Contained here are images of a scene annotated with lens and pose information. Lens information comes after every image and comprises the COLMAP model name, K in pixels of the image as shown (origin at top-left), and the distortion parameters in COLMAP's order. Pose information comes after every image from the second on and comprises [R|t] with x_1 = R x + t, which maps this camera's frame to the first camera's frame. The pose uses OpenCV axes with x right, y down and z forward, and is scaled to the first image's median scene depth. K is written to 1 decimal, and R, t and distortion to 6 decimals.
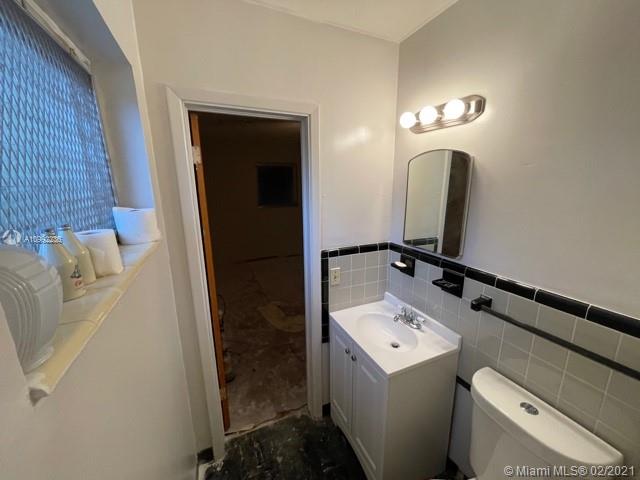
lens RADIAL K [[258.3, 0, 320.0], [0, 258.3, 240.0], [0, 0, 1]] dist [-0.000816, -0.000032]
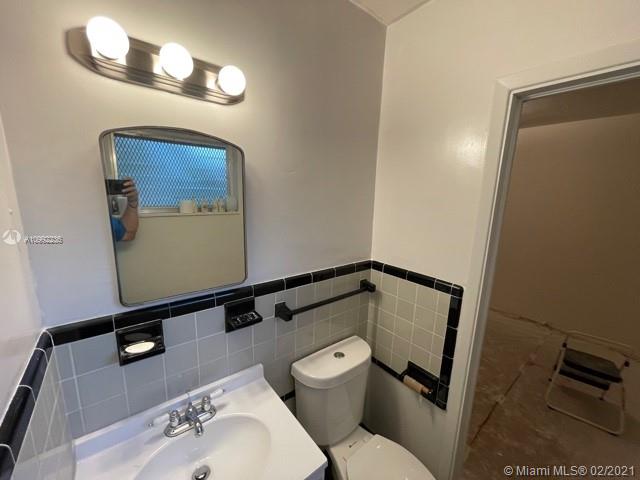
lens RADIAL K [[258.3, 0, 320.0], [0, 258.3, 240.0], [0, 0, 1]] dist [-0.000816, -0.000032]
pose [[-0.247607, -0.193991, 0.949241, -0.246071], [0.177777, 0.954018, 0.241339, -0.198227], [-0.952411, 0.228510, -0.201734, 0.918075]]
